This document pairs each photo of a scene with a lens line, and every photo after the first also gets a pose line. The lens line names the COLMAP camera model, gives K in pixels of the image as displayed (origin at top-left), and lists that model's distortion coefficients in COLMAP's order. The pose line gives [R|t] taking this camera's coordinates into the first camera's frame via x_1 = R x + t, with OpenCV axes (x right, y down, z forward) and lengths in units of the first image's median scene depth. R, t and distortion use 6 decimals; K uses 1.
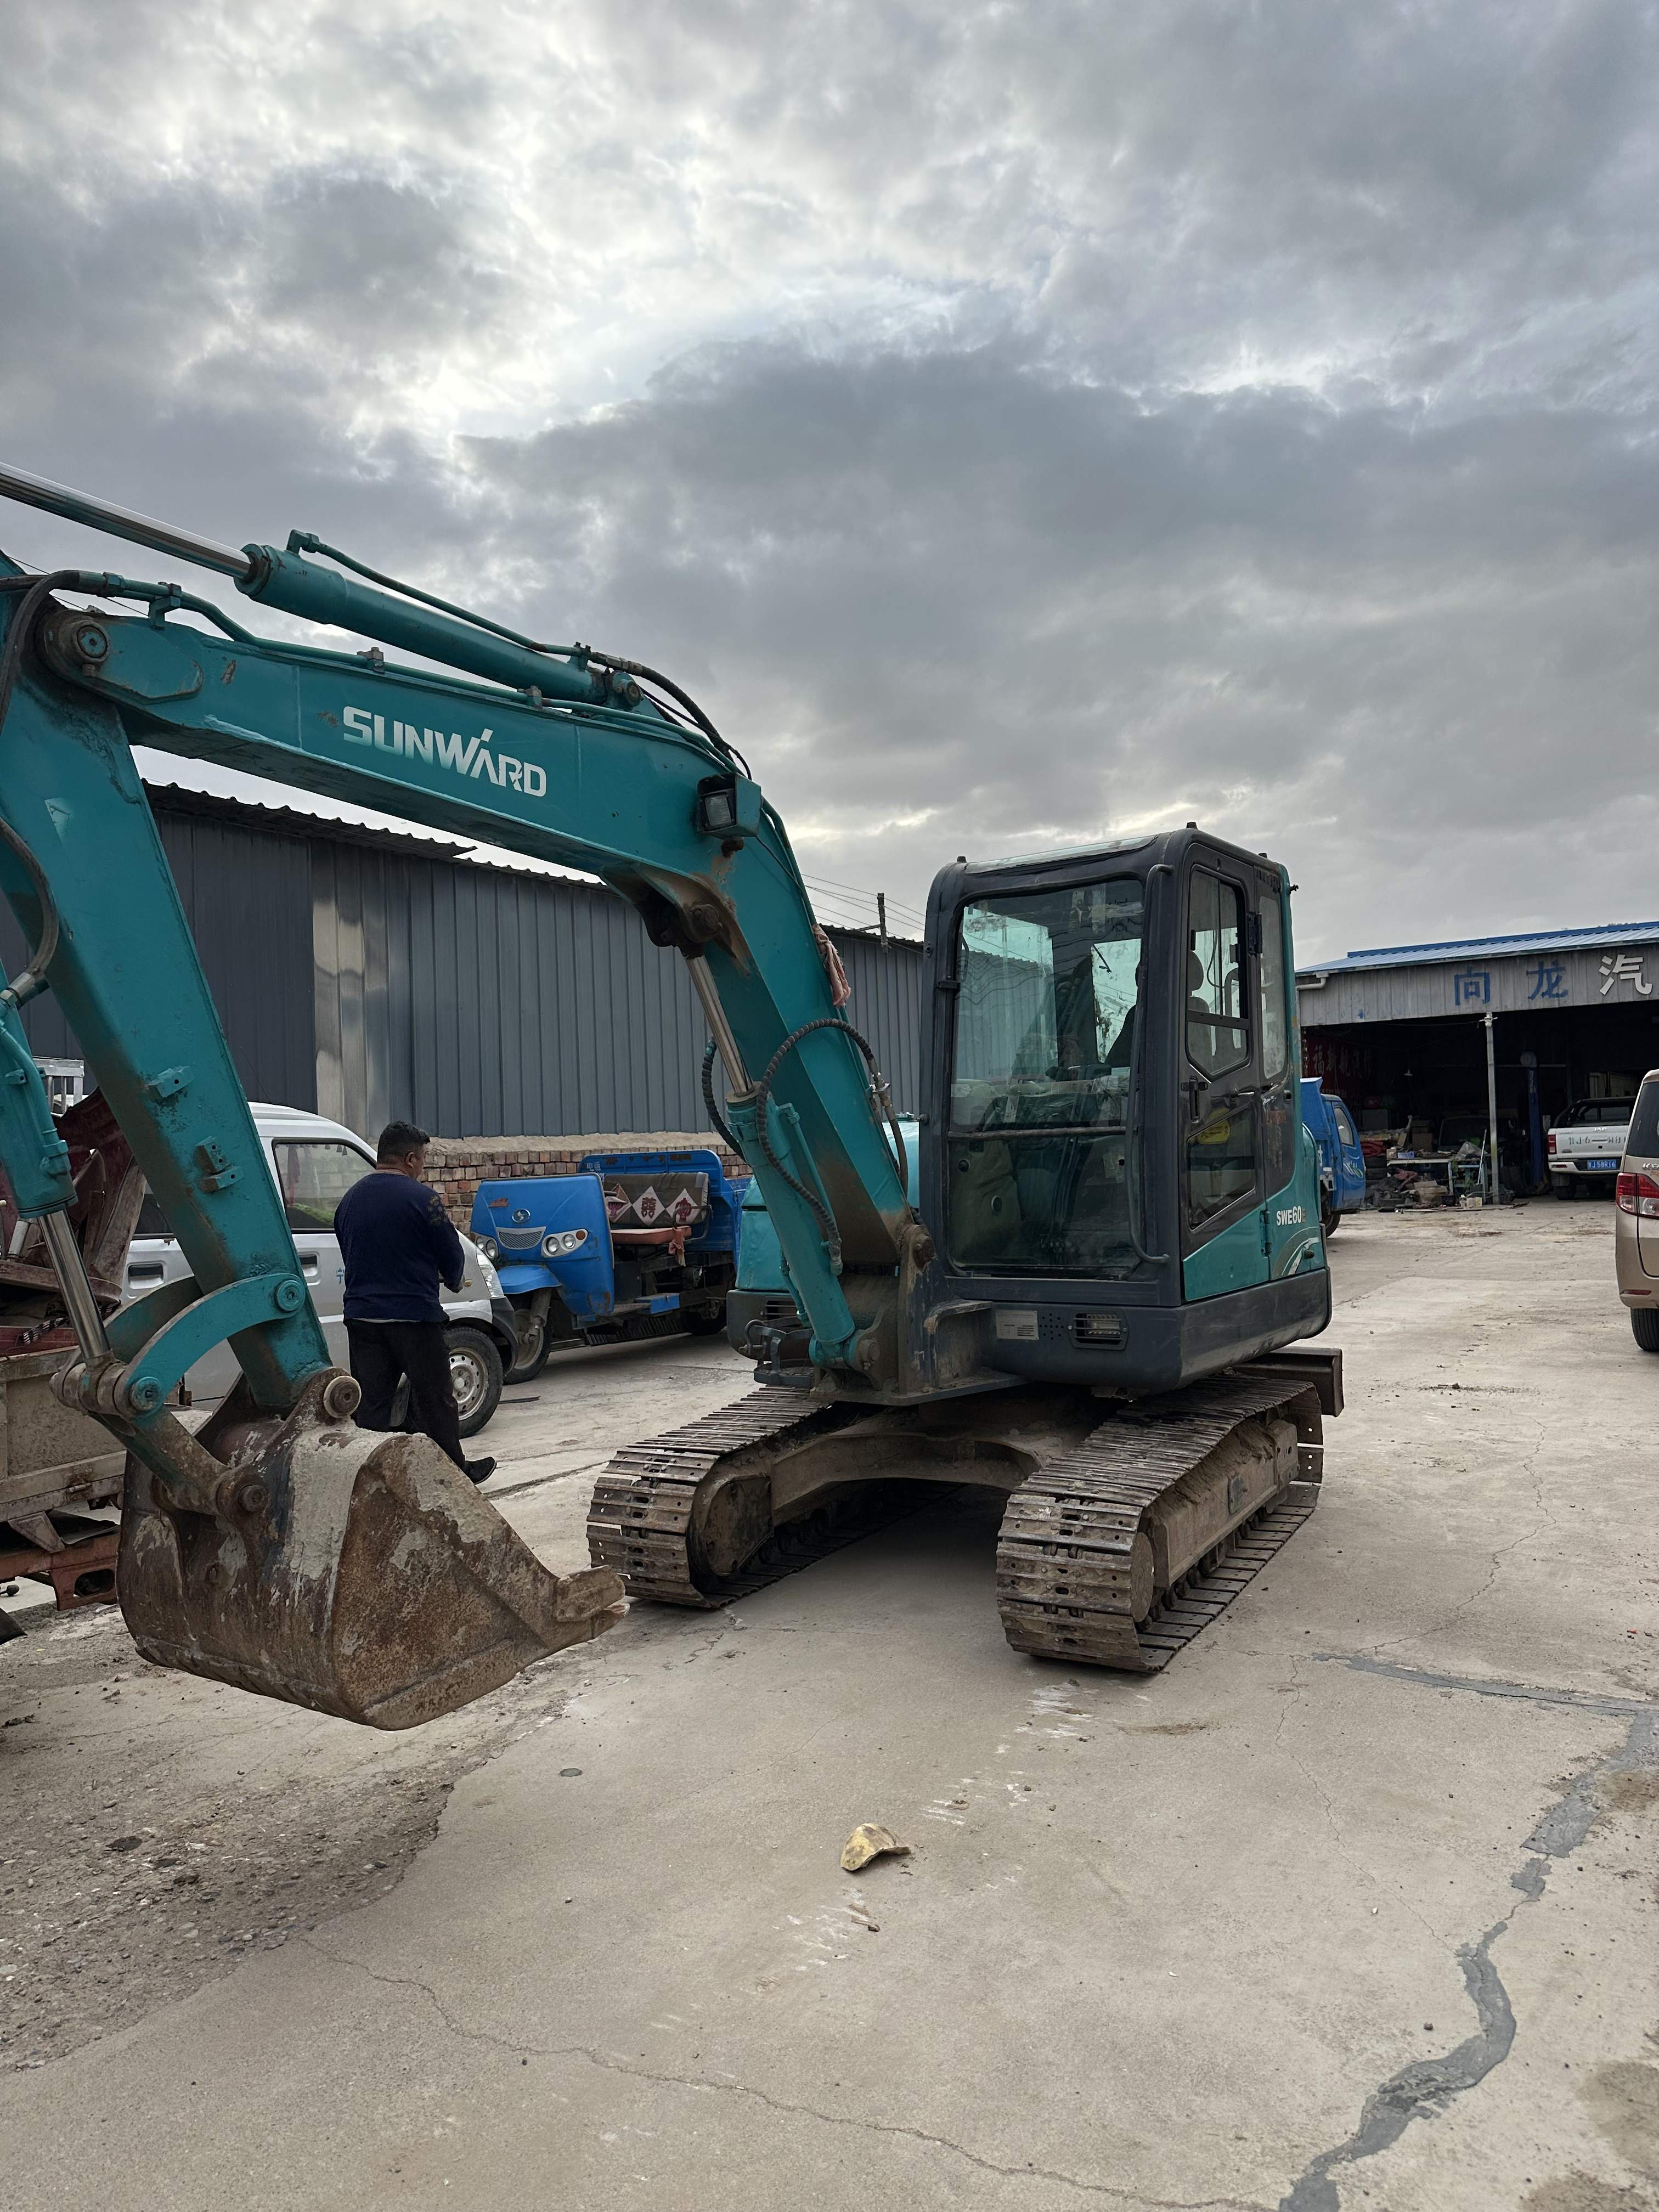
lens RADIAL K [[1740.4, 0, 829.5], [0, 1740.4, 1106.0], [0, 0, 1]] dist [0.212203, -0.220809]
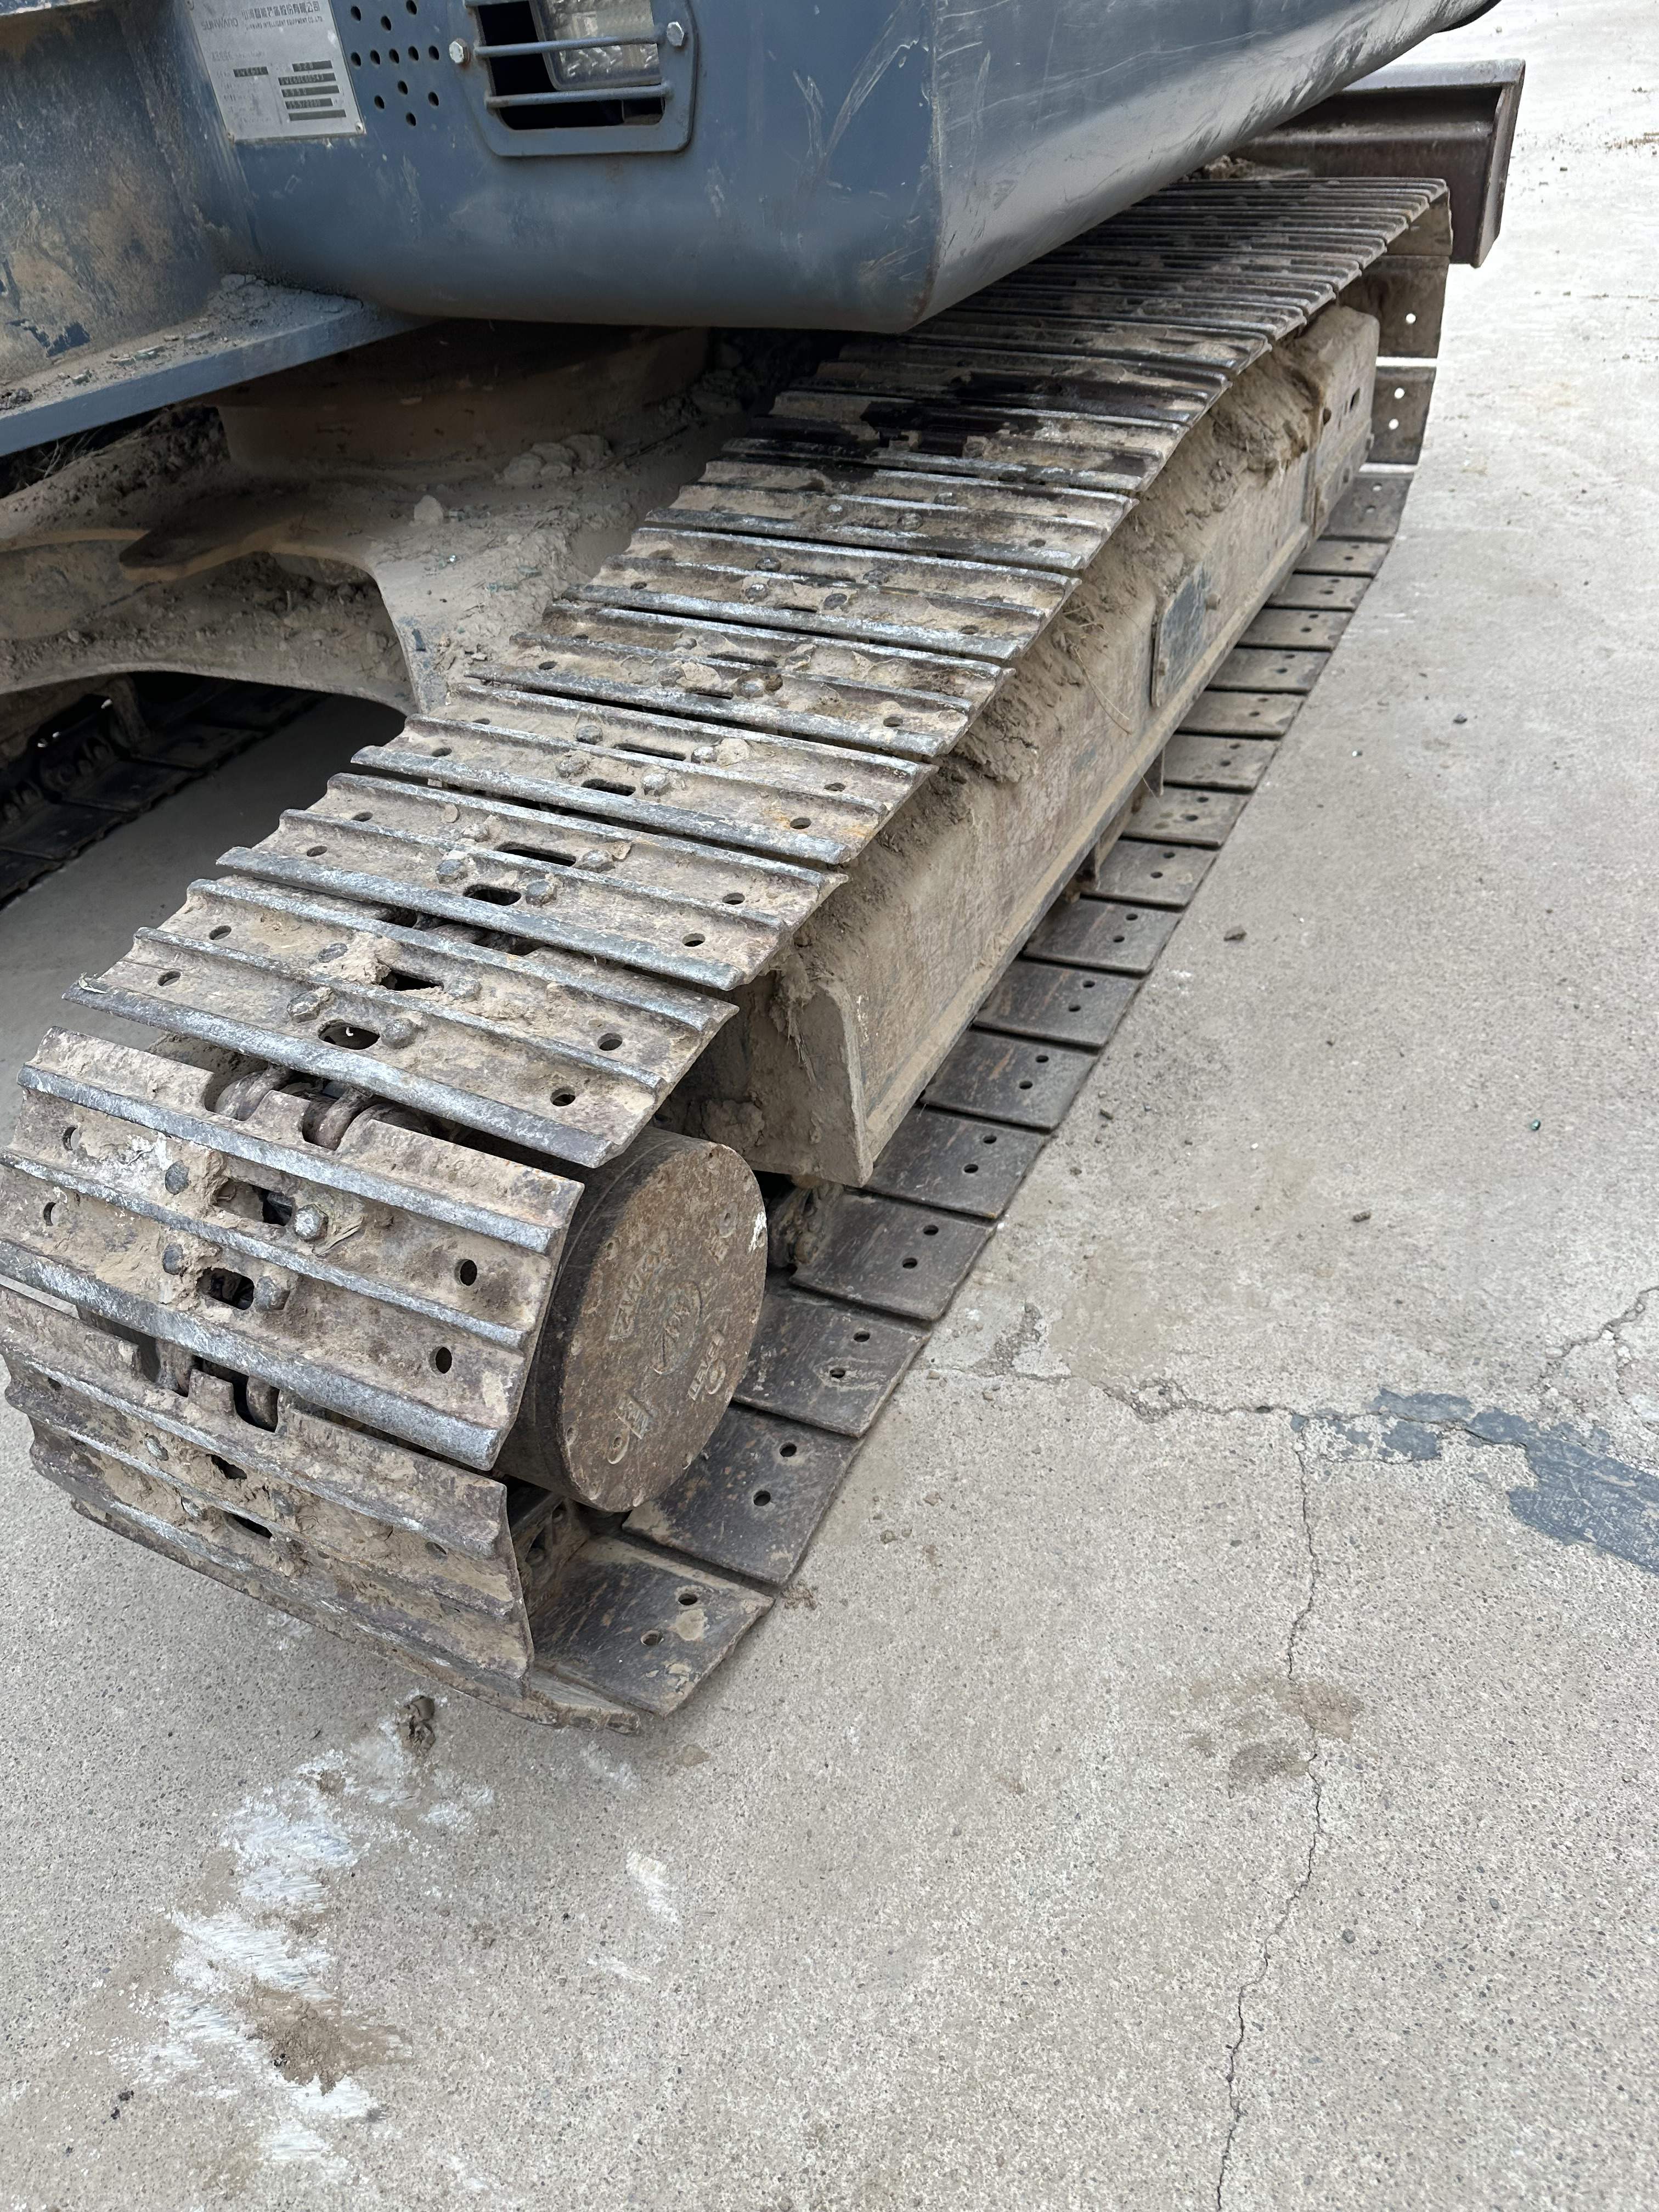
lens RADIAL K [[1748.7, 0, 745.6], [0, 1748.7, 1243.4], [0, 0, 1]] dist [0.035717, -0.055271]
pose [[0.996420, -0.064011, -0.055216, 0.160602], [0.084526, 0.764144, 0.639484, 0.095155], [0.001259, -0.641862, 0.766819, 0.682946]]
